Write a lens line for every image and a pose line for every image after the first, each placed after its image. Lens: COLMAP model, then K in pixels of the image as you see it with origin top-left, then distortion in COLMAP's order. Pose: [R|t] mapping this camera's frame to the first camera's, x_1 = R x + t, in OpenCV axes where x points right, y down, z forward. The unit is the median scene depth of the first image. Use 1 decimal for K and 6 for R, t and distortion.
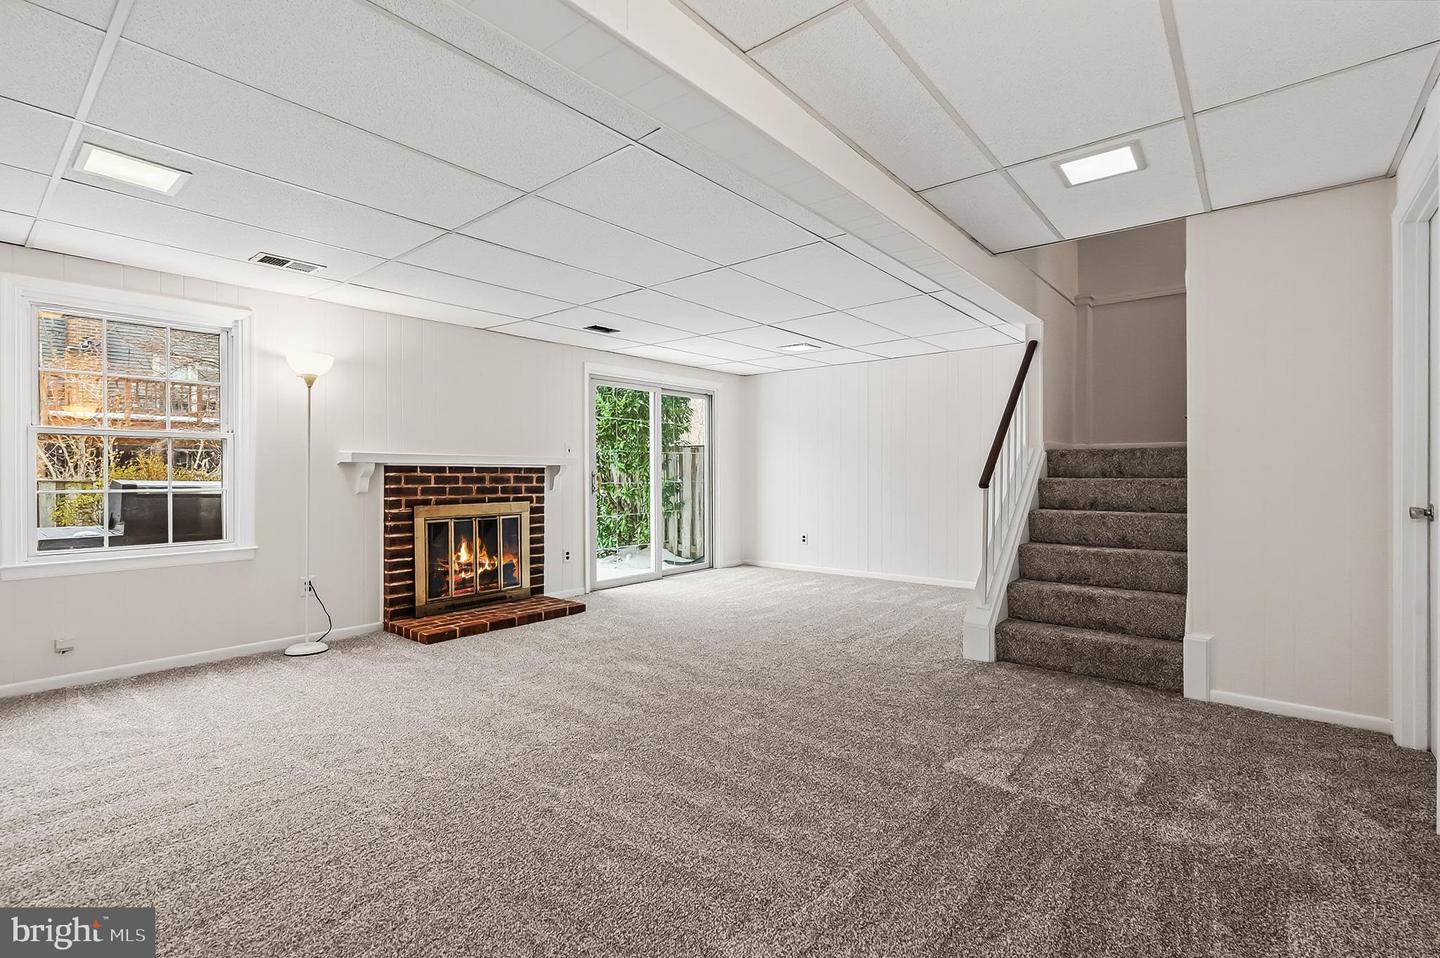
lens RADIAL K [[657.9, 0, 721.9], [0, 657.9, 475.6], [0, 0, 1]] dist [0.001298, 0.000768]
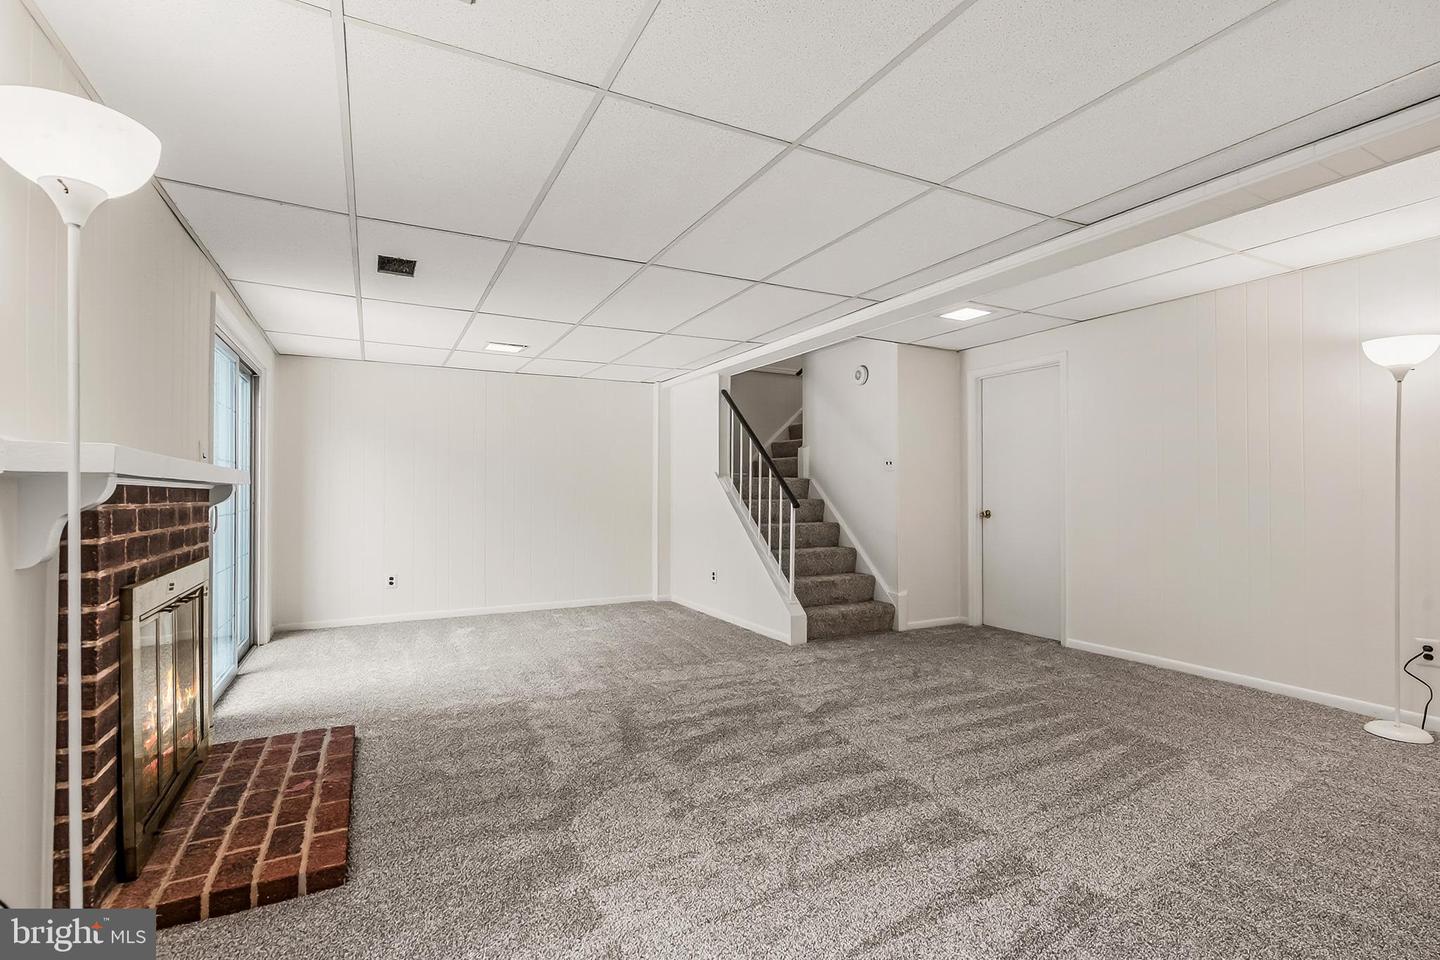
lens RADIAL K [[657.9, 0, 721.9], [0, 657.9, 476.6], [0, 0, 1]] dist [0.001298, 0.000768]
pose [[0.377524, 0.023911, 0.925691, -0.835746], [0.008569, 0.999534, -0.029313, -0.005668], [-0.925960, 0.018998, 0.377143, 0.658417]]
